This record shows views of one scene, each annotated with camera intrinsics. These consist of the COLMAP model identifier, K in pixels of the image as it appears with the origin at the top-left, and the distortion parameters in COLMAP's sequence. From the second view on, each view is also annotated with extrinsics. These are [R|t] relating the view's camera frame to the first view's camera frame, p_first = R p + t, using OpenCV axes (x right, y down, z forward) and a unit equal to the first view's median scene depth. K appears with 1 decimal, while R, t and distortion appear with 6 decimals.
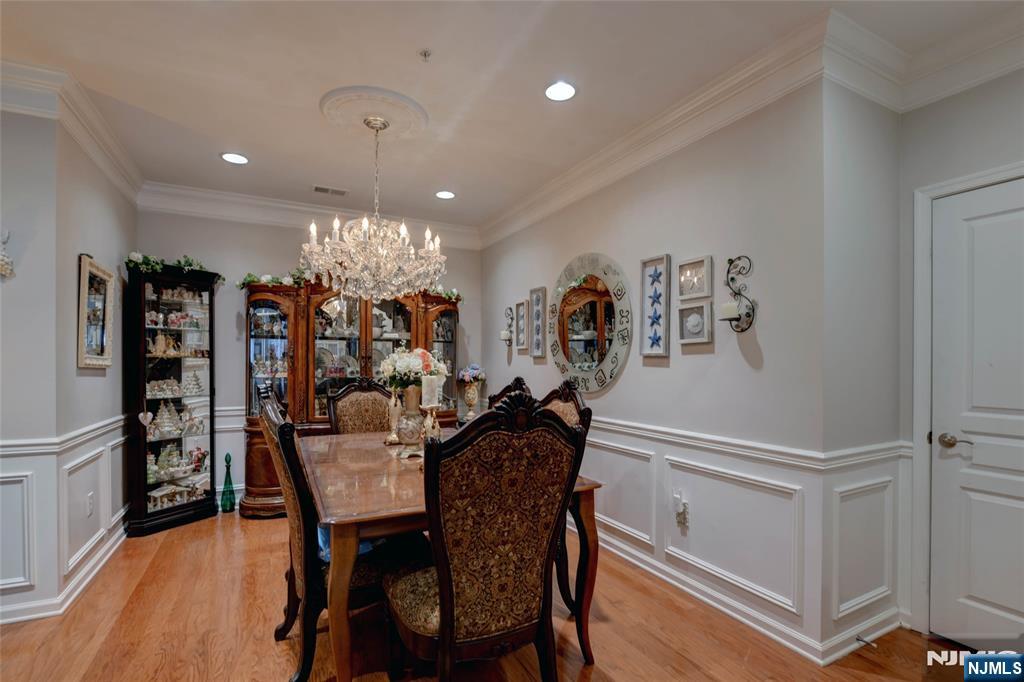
lens RADIAL K [[460.9, 0, 488.3], [0, 460.9, 363.9], [0, 0, 1]] dist [-0.007879, -0.000877]
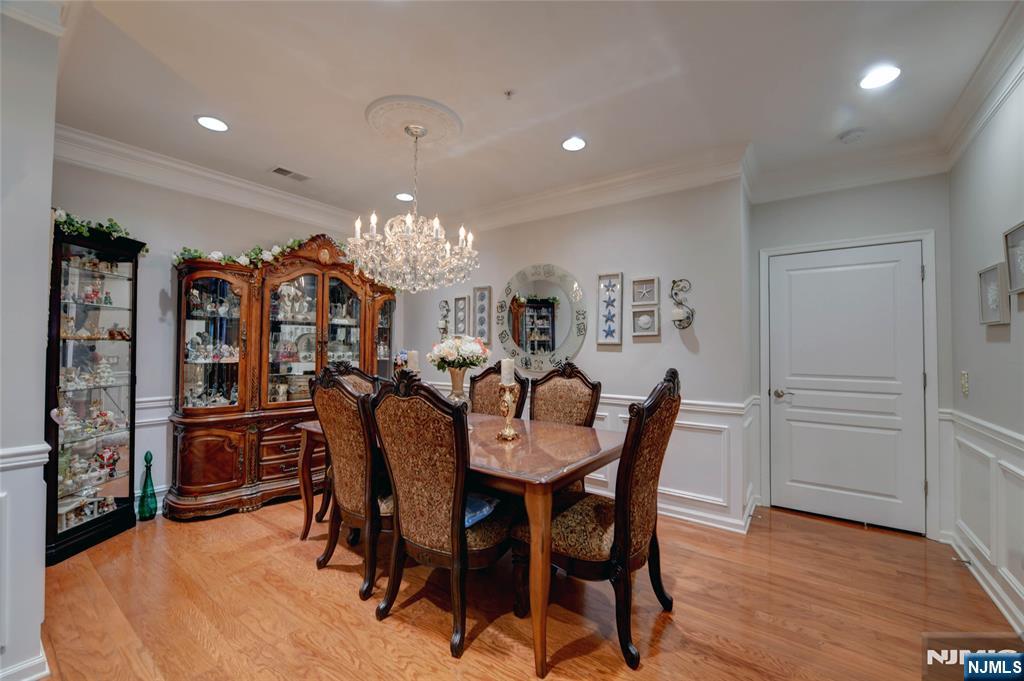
lens RADIAL K [[405.8, 0, 490.9], [0, 405.8, 340.7], [0, 0, 1]] dist [-0.008495, 0.000483]
pose [[0.901453, 0.013602, 0.432664, -0.354790], [-0.003840, 0.999718, -0.023428, 0.002164], [-0.432861, 0.019458, 0.901251, 0.036907]]
